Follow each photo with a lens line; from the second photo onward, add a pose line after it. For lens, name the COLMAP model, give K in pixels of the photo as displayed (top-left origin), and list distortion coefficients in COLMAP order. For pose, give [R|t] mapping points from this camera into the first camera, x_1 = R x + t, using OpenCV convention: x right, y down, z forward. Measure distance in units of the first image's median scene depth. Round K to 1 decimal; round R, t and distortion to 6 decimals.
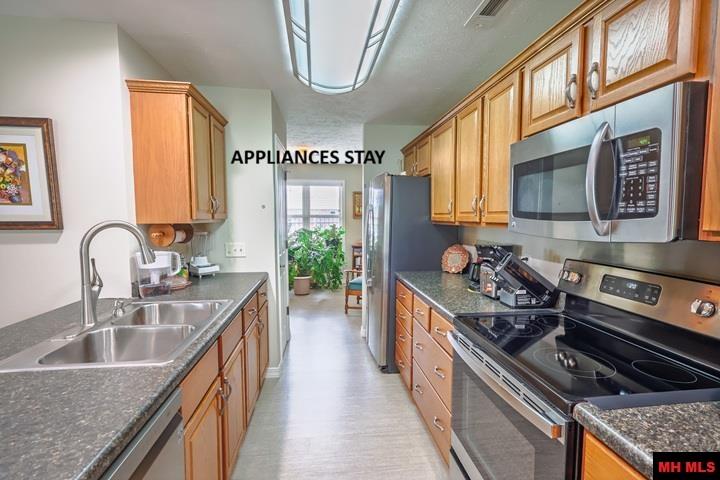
lens RADIAL K [[331.9, 0, 361.1], [0, 331.9, 239.2], [0, 0, 1]] dist [-0.004829, 0.002131]
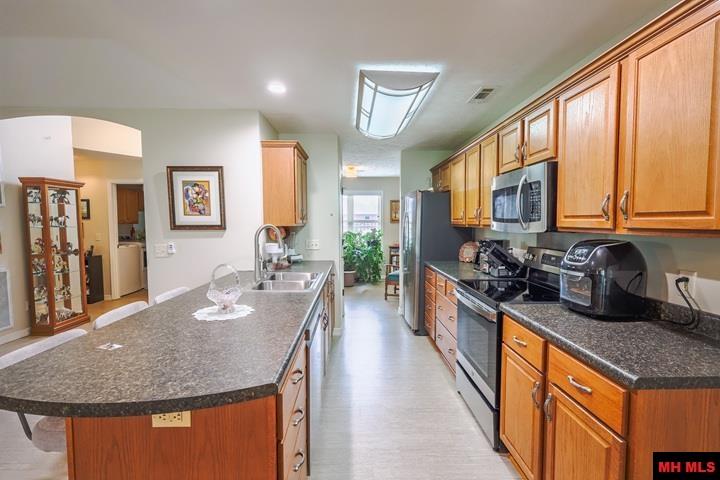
lens RADIAL K [[331.9, 0, 362.7], [0, 331.9, 238.6], [0, 0, 1]] dist [-0.004829, 0.002131]
pose [[0.995386, 0.000094, -0.095951, -0.032548], [-0.001666, 0.999866, -0.016307, 0.041203], [0.095937, 0.016392, 0.995252, -0.607531]]
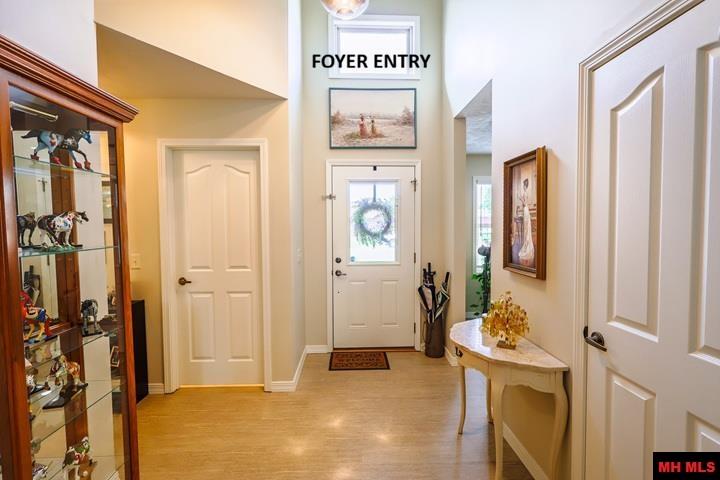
lens RADIAL K [[331.9, 0, 356.8], [0, 331.9, 240.4], [0, 0, 1]] dist [-0.004829, 0.002131]
pose [[0.995338, 0.003937, -0.096370, -1.646643], [-0.005845, 0.999792, -0.019533, -0.081183], [0.096273, 0.020005, 0.995154, 0.839833]]
